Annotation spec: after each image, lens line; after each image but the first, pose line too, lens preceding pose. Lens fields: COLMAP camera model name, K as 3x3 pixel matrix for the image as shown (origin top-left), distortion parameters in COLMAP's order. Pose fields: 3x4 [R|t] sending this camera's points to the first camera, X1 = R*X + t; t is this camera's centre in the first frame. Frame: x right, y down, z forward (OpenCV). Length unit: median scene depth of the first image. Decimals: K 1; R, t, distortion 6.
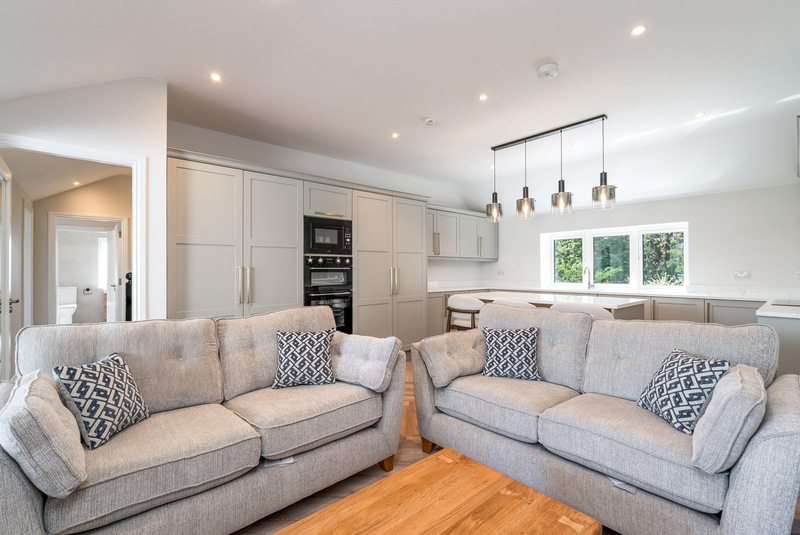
lens RADIAL K [[359.2, 0, 403.2], [0, 359.2, 268.7], [0, 0, 1]] dist [-0.004047, -0.000504]
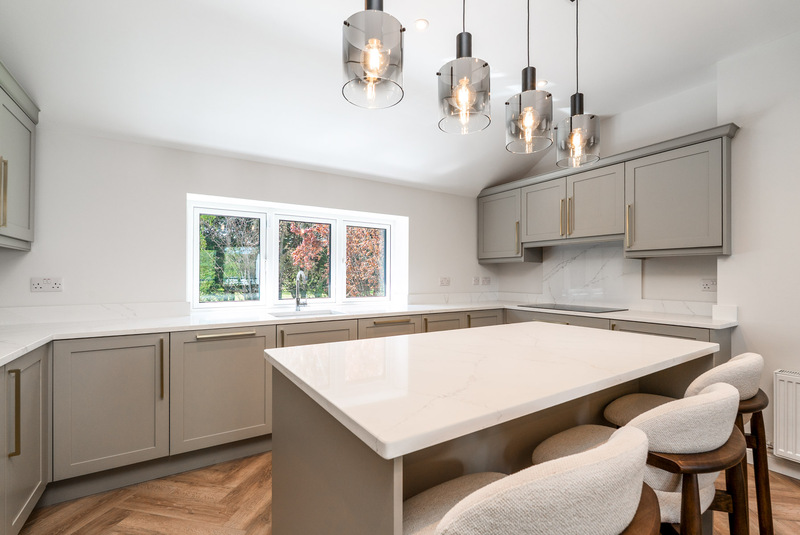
lens RADIAL K [[359.2, 0, 401.3], [0, 359.2, 270.7], [0, 0, 1]] dist [-0.004047, -0.000504]
pose [[0.161903, 0.013626, 0.986713, -0.010425], [-0.002992, 0.999907, -0.013317, 0.003126], [-0.986802, -0.000796, 0.161929, 1.018680]]
